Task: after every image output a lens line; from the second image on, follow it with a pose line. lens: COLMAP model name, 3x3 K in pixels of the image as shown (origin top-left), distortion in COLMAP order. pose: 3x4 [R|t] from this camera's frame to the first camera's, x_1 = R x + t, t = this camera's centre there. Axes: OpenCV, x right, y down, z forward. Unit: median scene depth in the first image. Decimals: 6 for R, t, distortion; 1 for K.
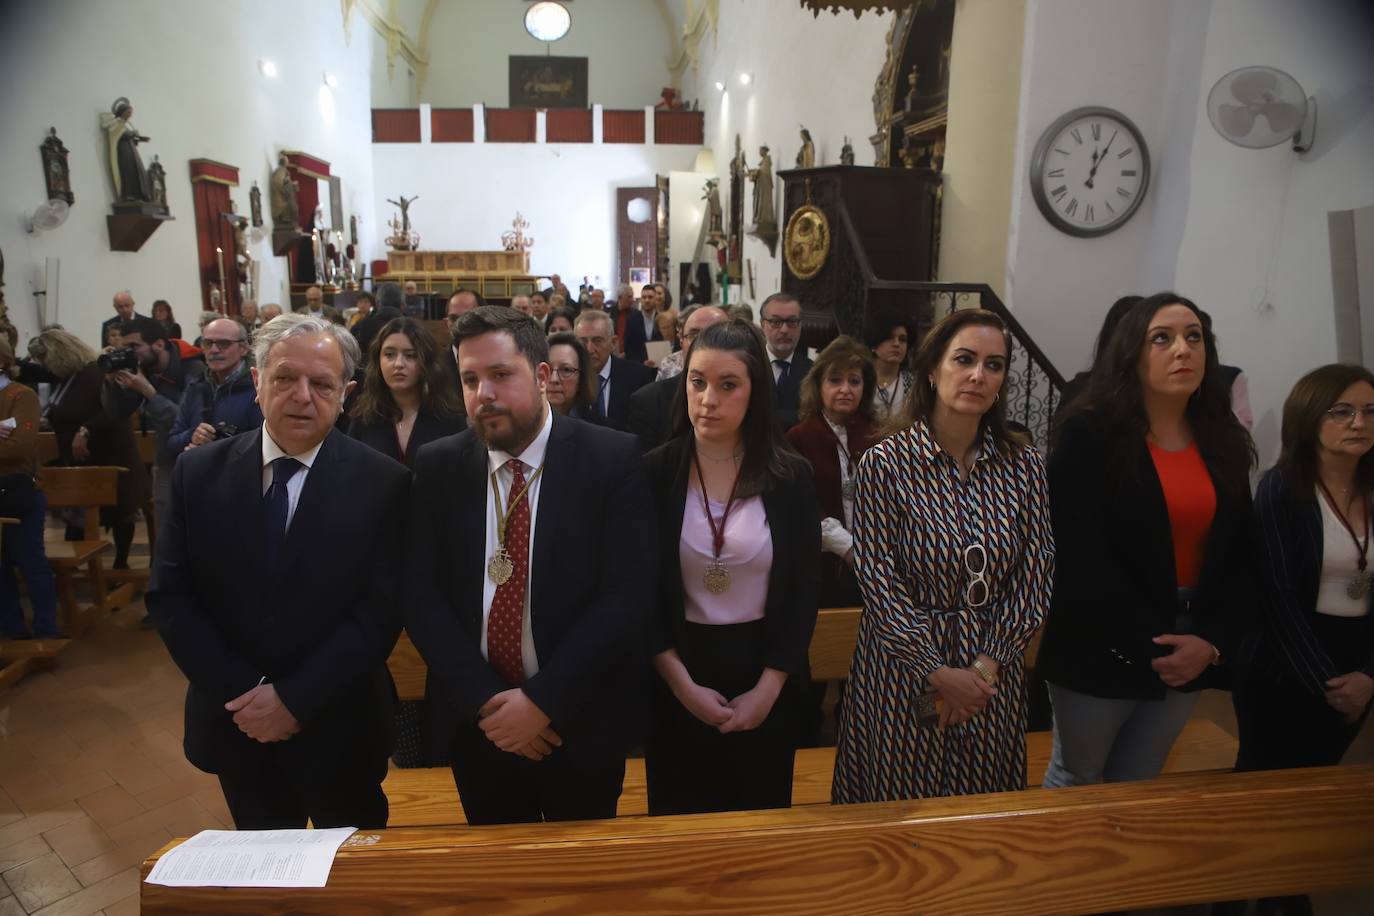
lens RADIAL K [[947.9, 0, 668.9], [0, 947.9, 455.6], [0, 0, 1]] dist [-0.127114, 0.100455]
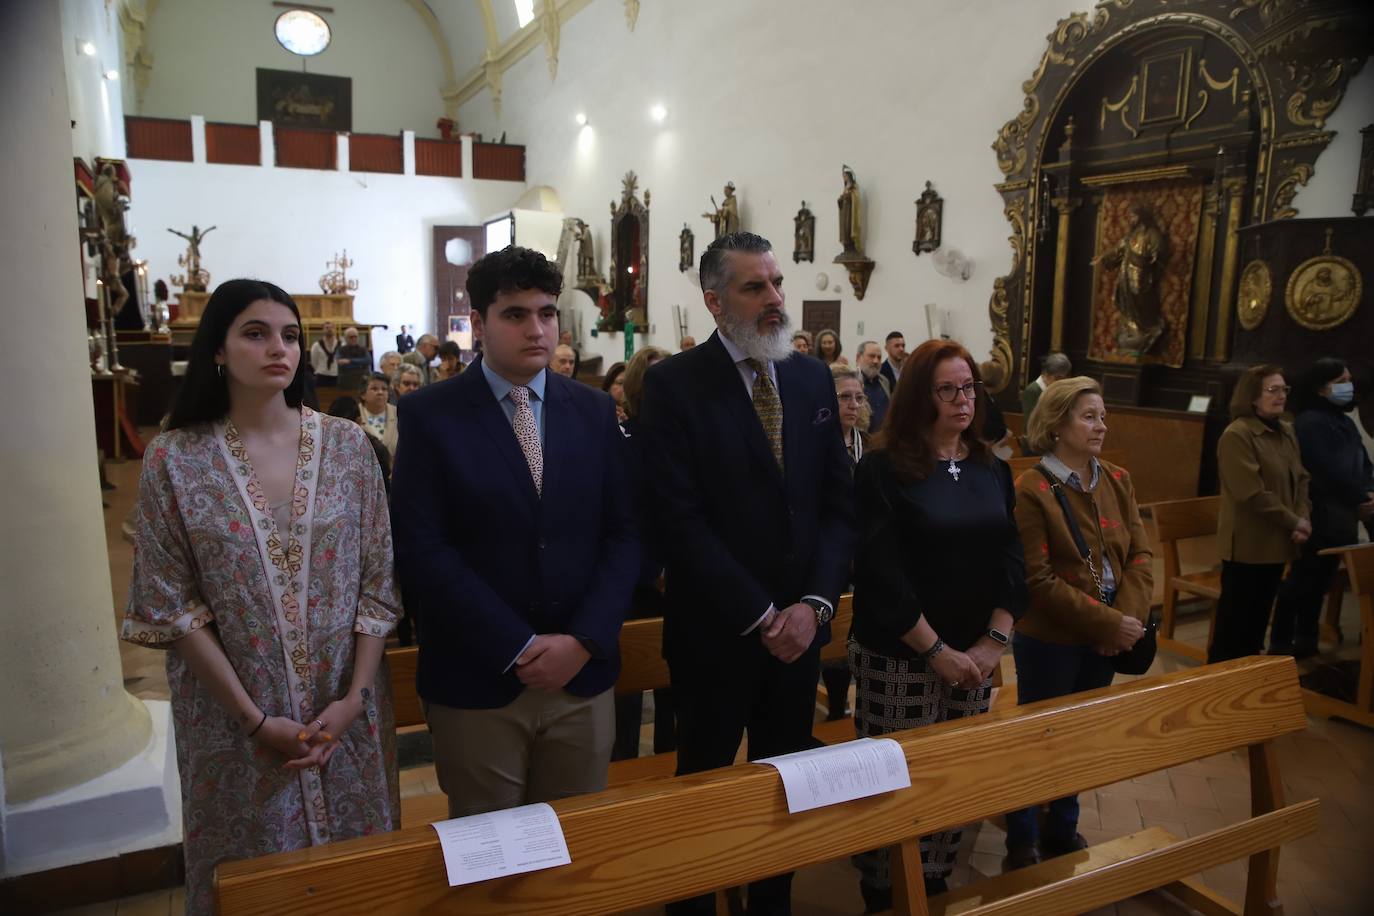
lens RADIAL K [[997.3, 0, 657.8], [0, 997.3, 457.2], [0, 0, 1]] dist [-0.101946, 0.115364]
pose [[0.939871, -0.041945, 0.338945, -0.185383], [0.061435, 0.997005, -0.046972, -0.010162], [-0.335959, 0.064971, 0.939633, 0.065052]]
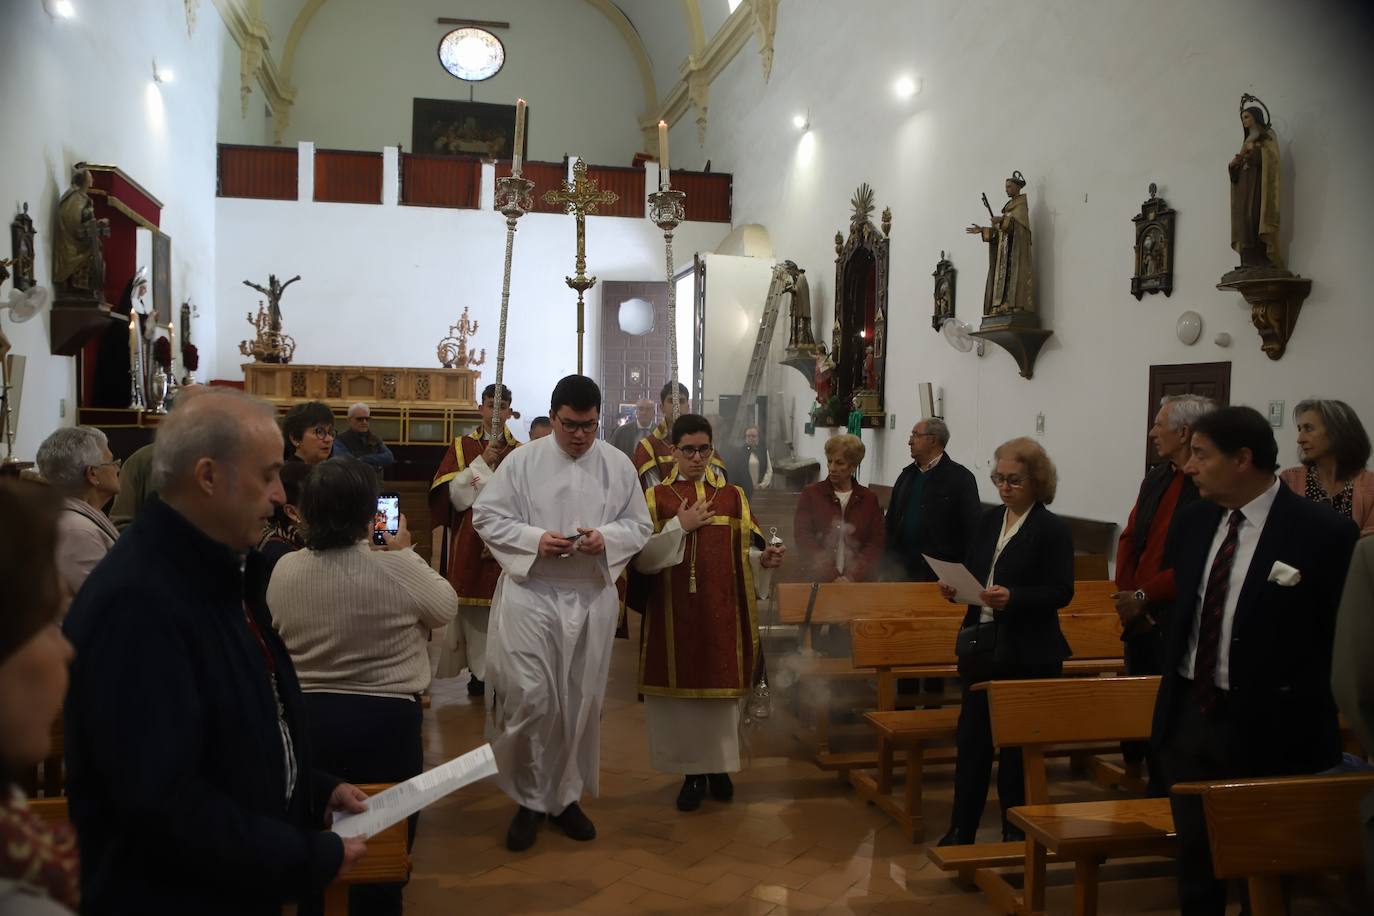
lens RADIAL K [[1160.6, 0, 667.4], [0, 1160.6, 459.5], [0, 0, 1]] dist [-0.073389, 0.110161]
pose [[0.992670, 0.012697, 0.120184, -0.108137], [0.006638, 0.987236, -0.159127, -0.034683], [-0.120670, 0.158759, 0.979916, 0.226656]]
